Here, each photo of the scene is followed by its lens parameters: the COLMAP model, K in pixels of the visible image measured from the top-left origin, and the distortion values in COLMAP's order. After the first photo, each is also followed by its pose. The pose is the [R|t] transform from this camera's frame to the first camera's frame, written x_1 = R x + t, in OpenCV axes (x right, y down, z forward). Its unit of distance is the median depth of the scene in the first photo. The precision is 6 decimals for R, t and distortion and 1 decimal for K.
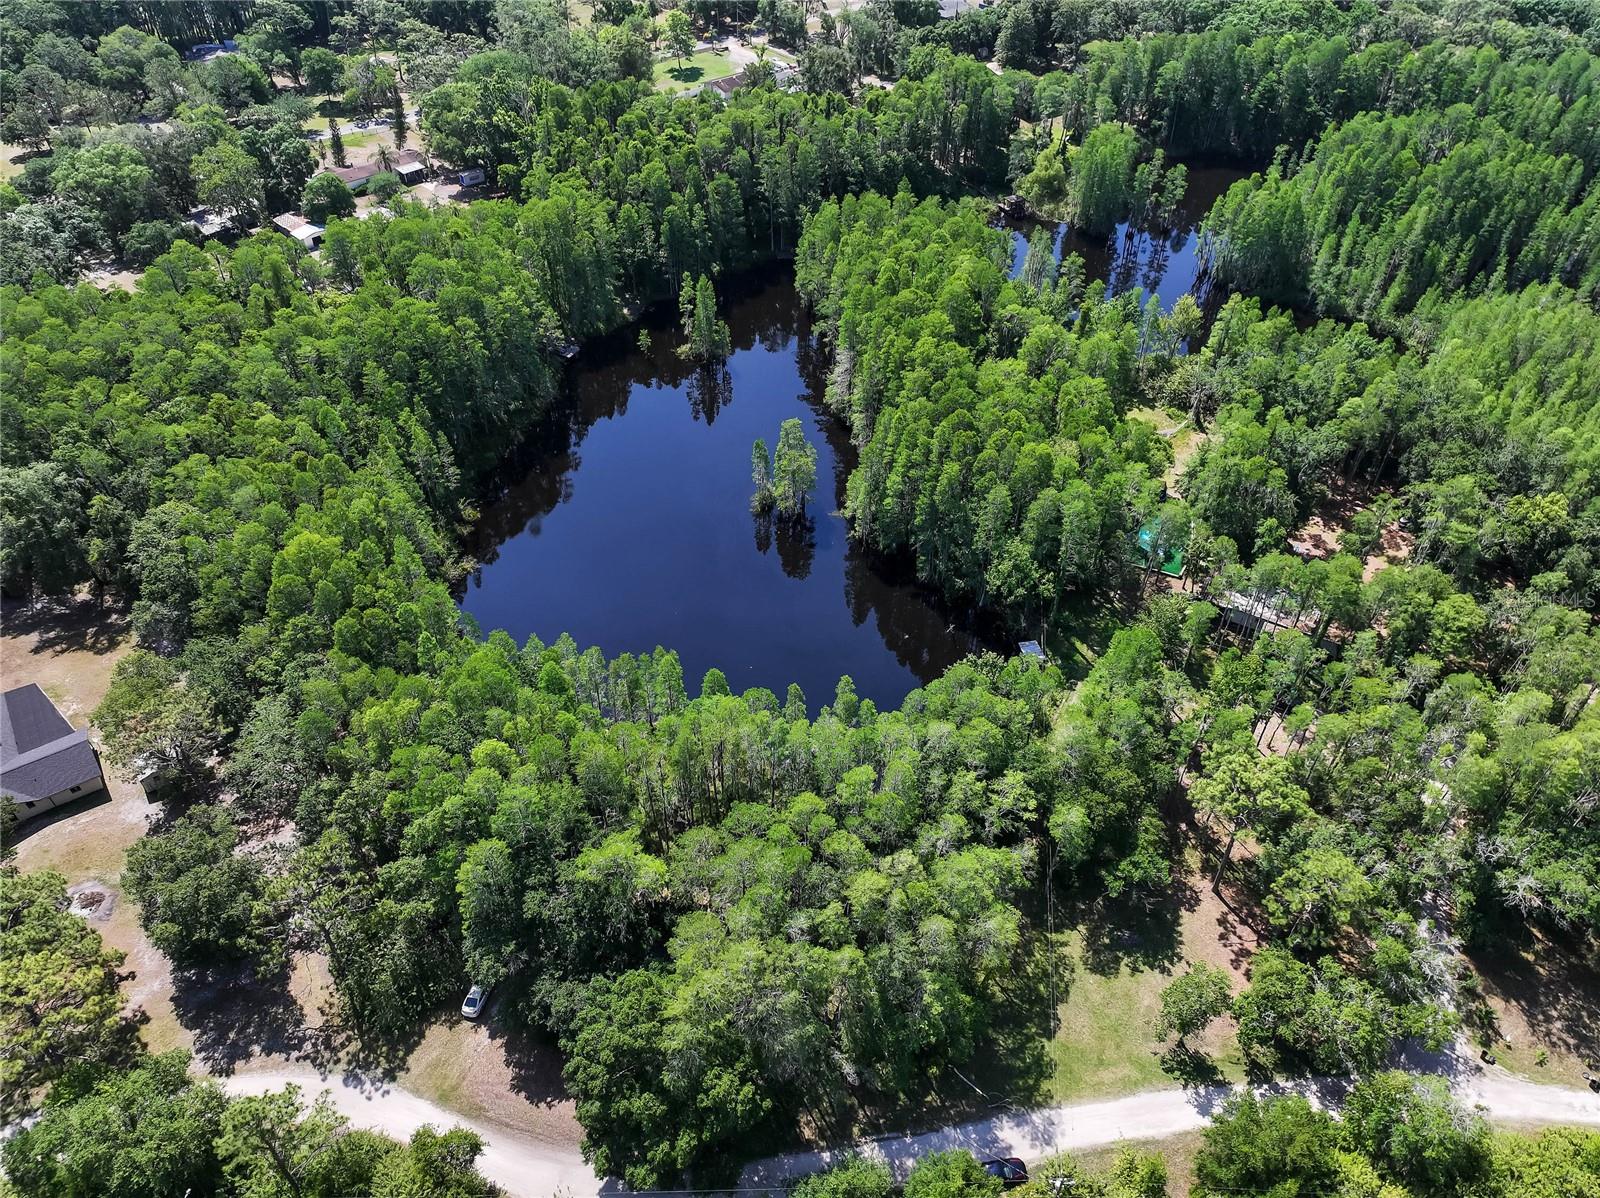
lens RADIAL K [[1127.4, 0, 804.1], [0, 1127.4, 593.4], [0, 0, 1]] dist [-0.006176, 0.027726]
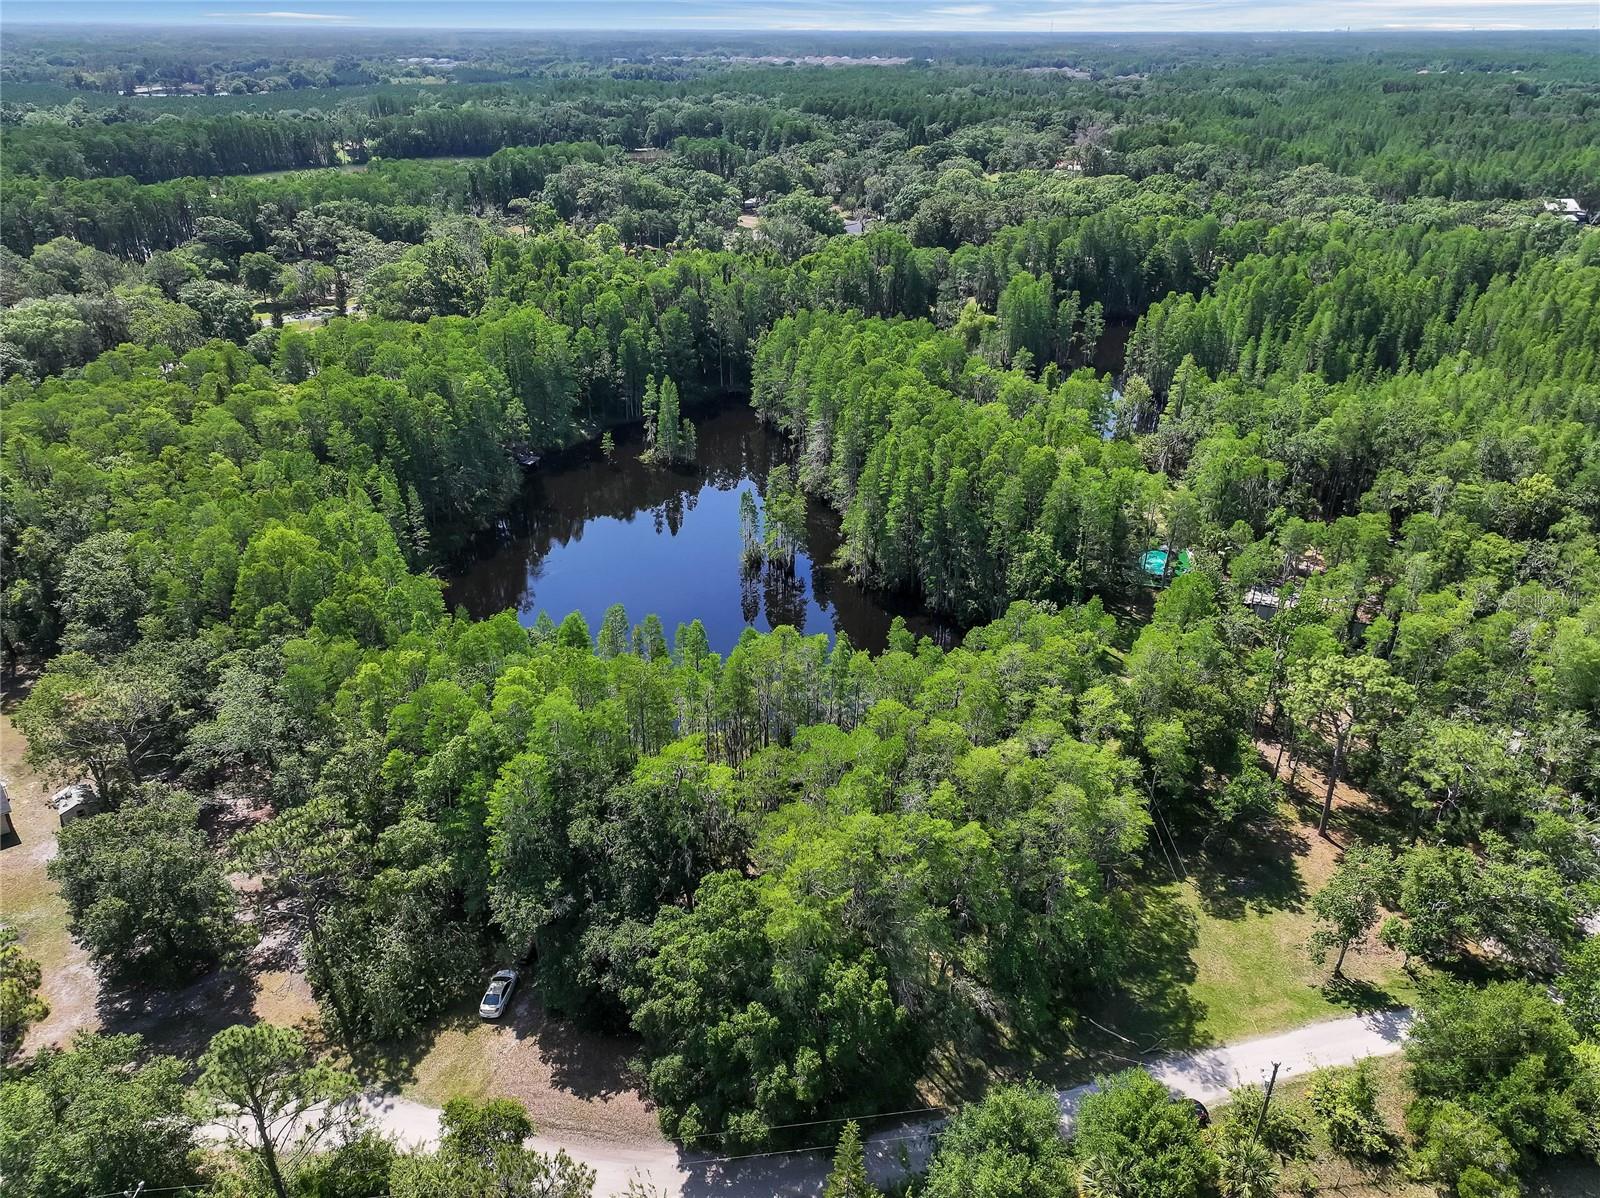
lens RADIAL K [[1128.4, 0, 804.7], [0, 1128.4, 592.6], [0, 0, 1]] dist [-0.003058, 0.024920]
pose [[0.993869, -0.050127, 0.098546, -0.104339], [0.073791, 0.964489, -0.253607, 0.229663], [-0.082333, 0.259324, 0.962275, 0.097903]]
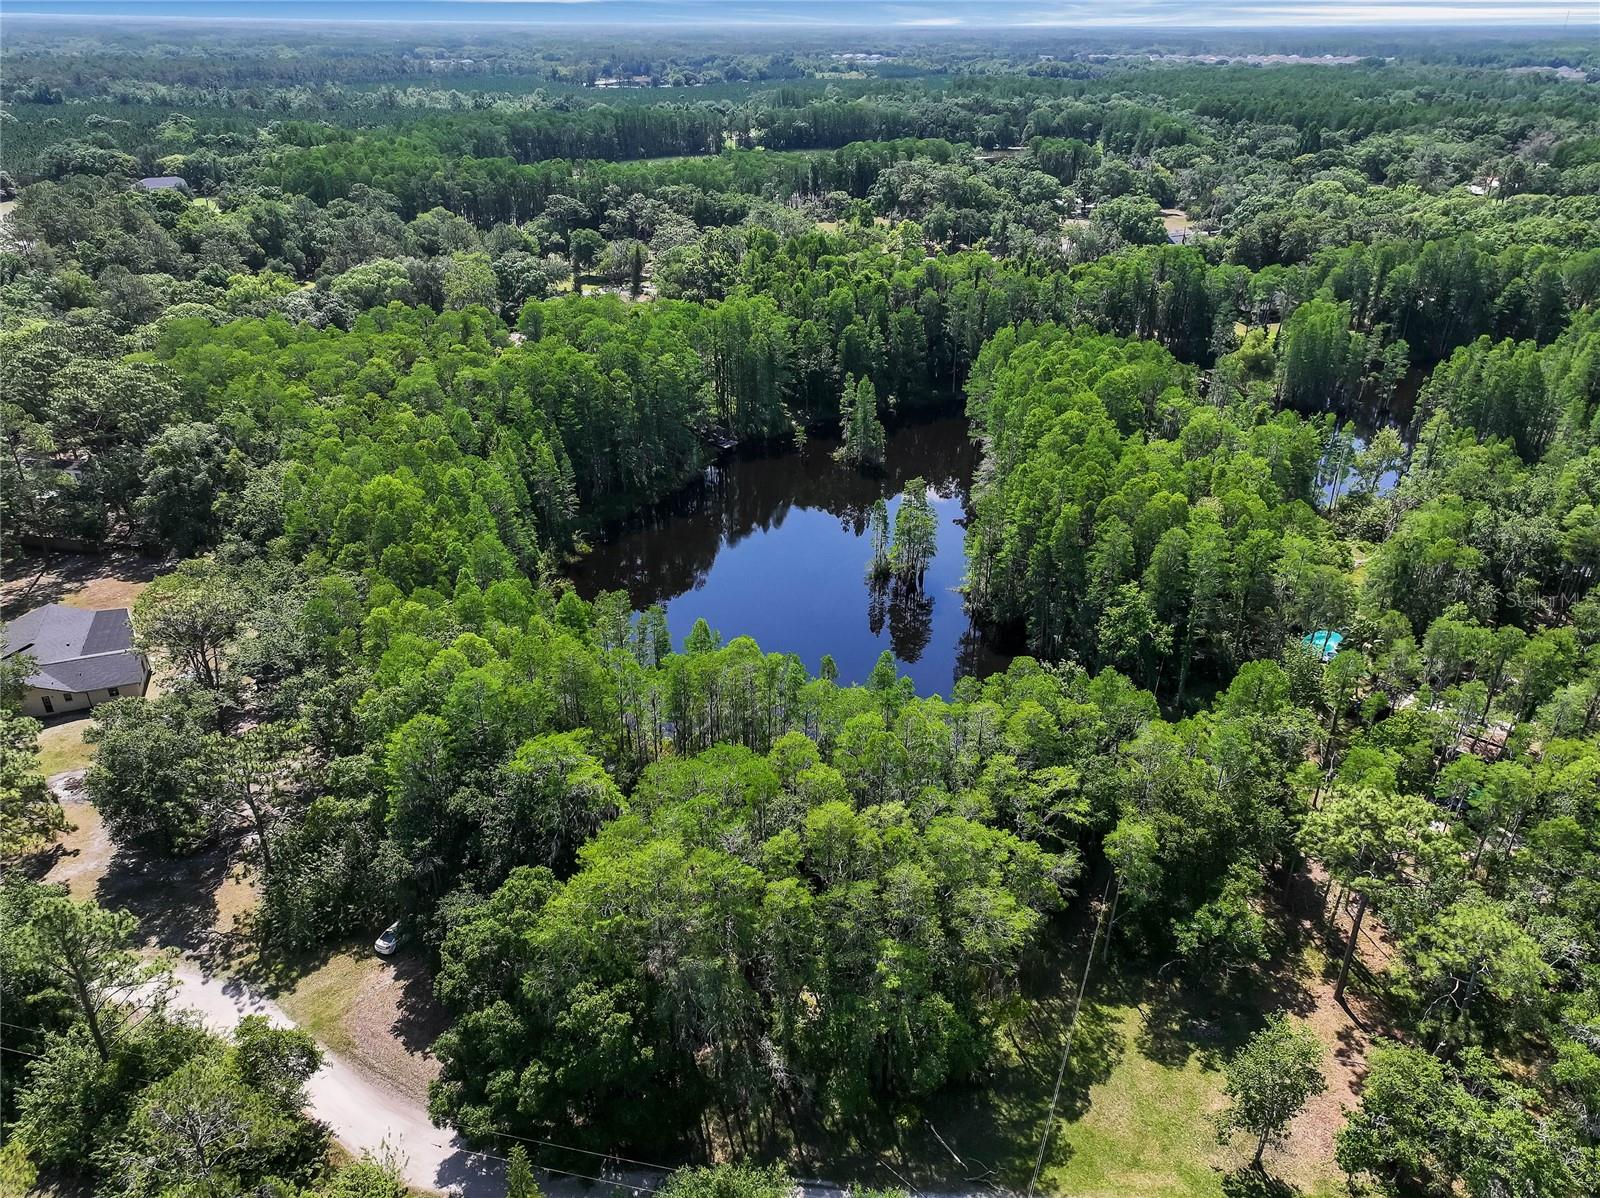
lens RADIAL K [[1127.4, 0, 804.1], [0, 1127.4, 593.4], [0, 0, 1]] dist [-0.006176, 0.027726]
pose [[0.970435, 0.108909, -0.215394, 0.127526], [-0.160095, 0.958289, -0.236753, 0.200368], [0.180625, 0.264236, 0.947393, 0.132544]]
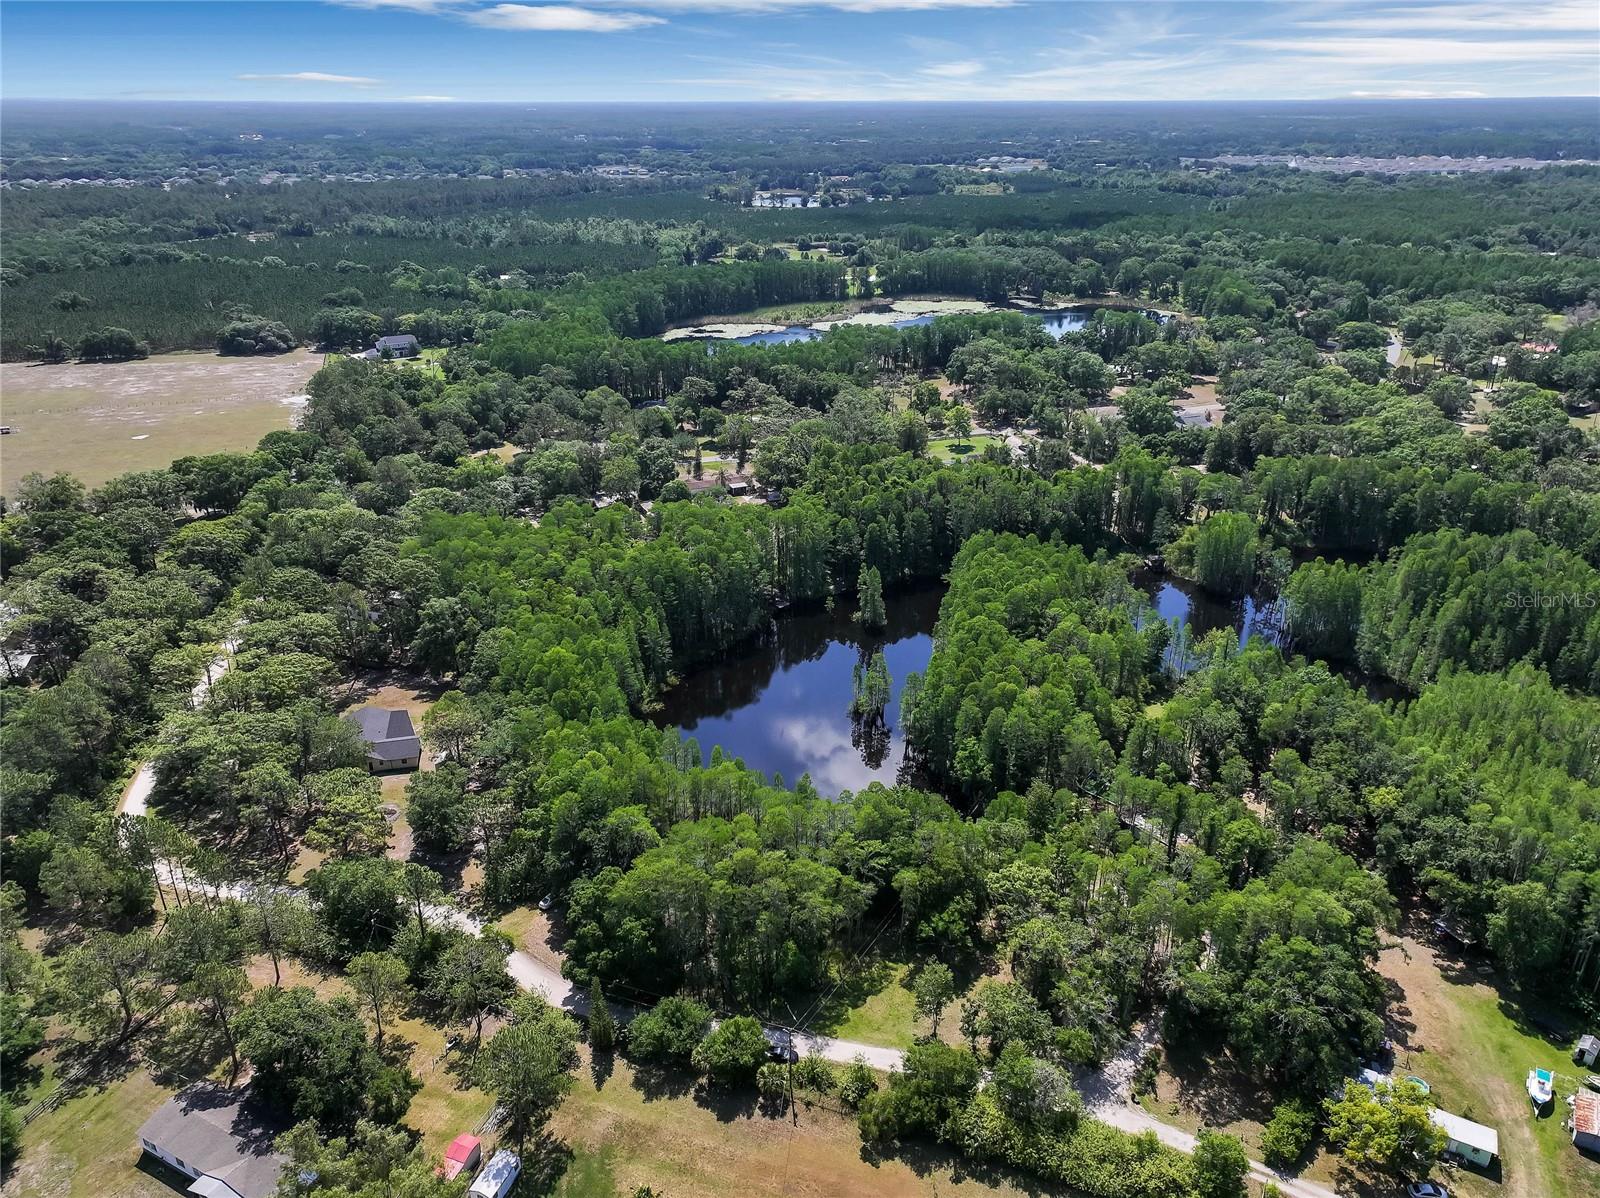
lens RADIAL K [[1130.2, 0, 804.4], [0, 1130.2, 593.5], [0, 0, 1]] dist [0.007218, -0.003381]
pose [[0.929041, 0.143130, -0.341170, 0.452683], [-0.240370, 0.934515, -0.262497, 0.213747], [0.281257, 0.325877, 0.902607, -0.459240]]
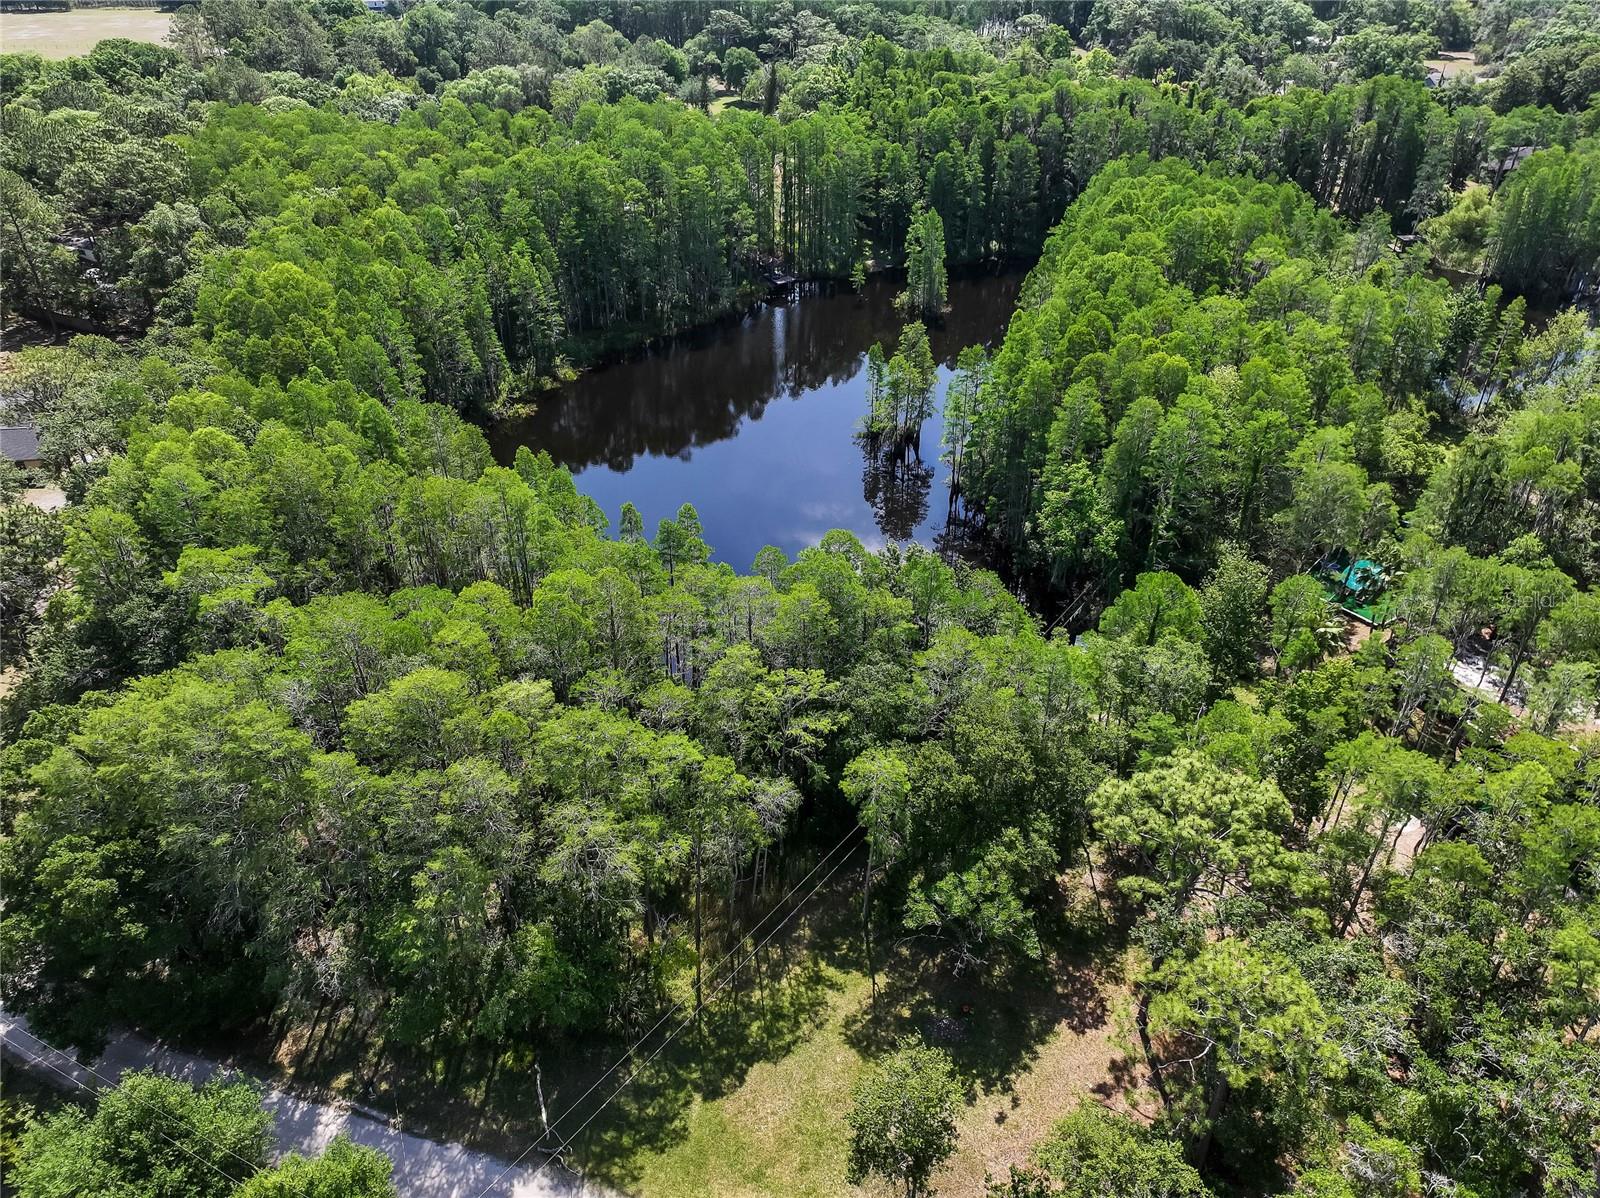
lens RADIAL K [[1122.4, 0, 804.6], [0, 1122.4, 598.9], [0, 0, 1]] dist [-0.007292, 0.028433]
pose [[0.884961, 0.253772, -0.390440, 0.317858], [-0.306279, 0.948779, -0.077532, 0.131787], [0.350766, 0.188197, 0.917358, 0.324368]]
